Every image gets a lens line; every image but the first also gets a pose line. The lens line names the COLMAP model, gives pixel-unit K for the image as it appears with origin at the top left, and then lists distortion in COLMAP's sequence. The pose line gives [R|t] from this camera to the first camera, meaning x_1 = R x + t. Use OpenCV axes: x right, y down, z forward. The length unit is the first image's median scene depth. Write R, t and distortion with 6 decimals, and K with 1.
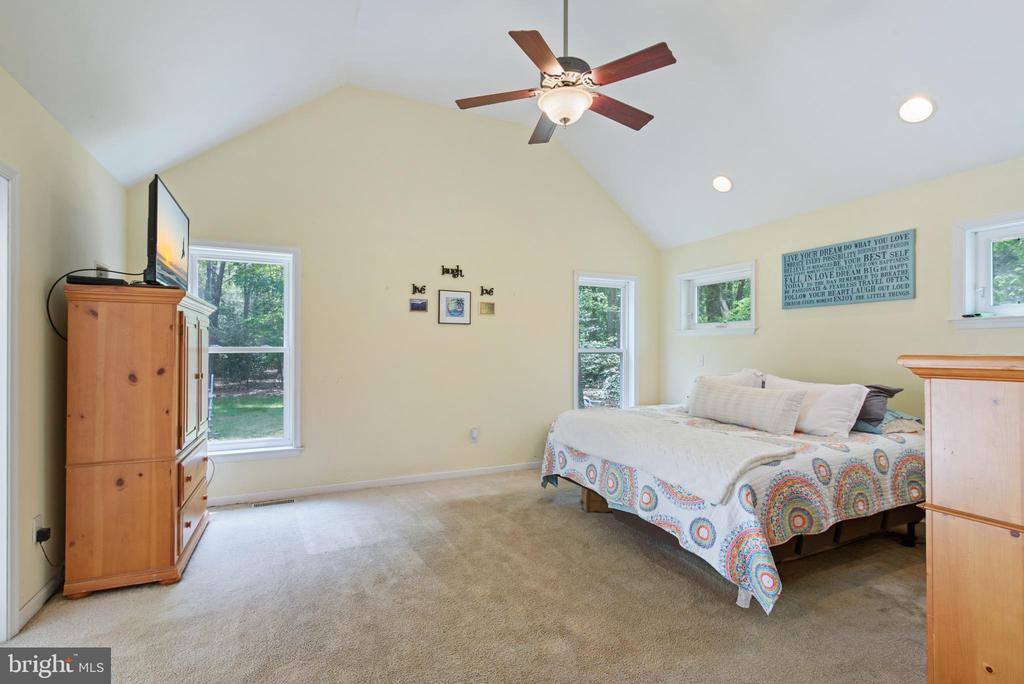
lens RADIAL K [[482.9, 0, 515.3], [0, 482.9, 342.4], [0, 0, 1]] dist [0.001048, -0.000119]
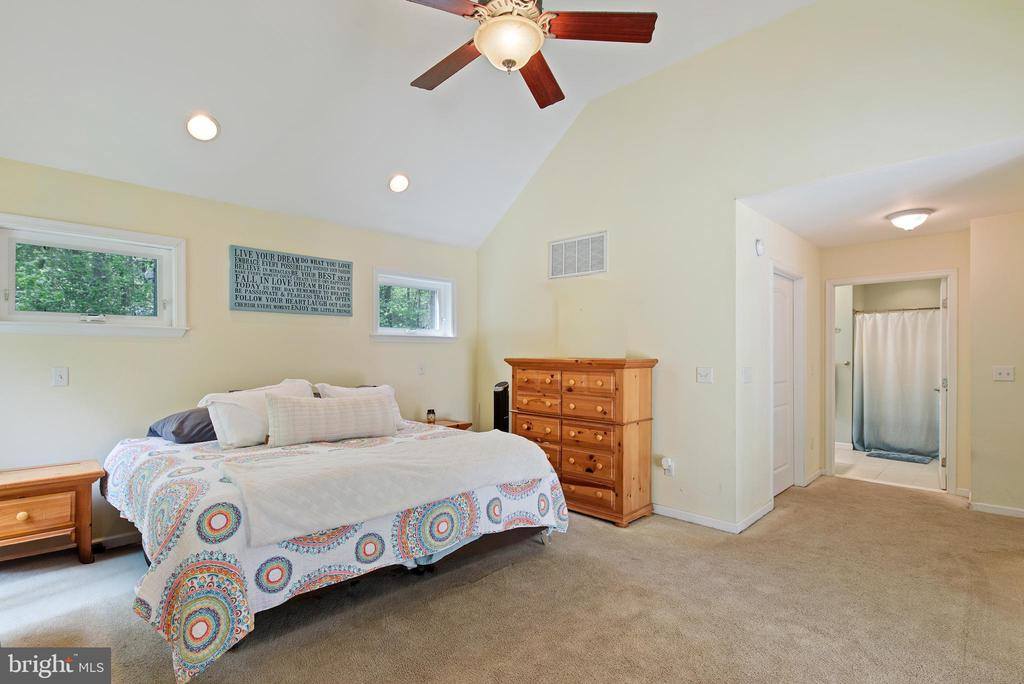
lens RADIAL K [[482.9, 0, 504.5], [0, 482.9, 359.0], [0, 0, 1]] dist [0.001048, -0.000119]
pose [[-0.325036, -0.009484, 0.945654, -0.469241], [-0.012736, 0.999903, 0.005651, 0.008199], [-0.945616, -0.010207, -0.325126, 0.939217]]
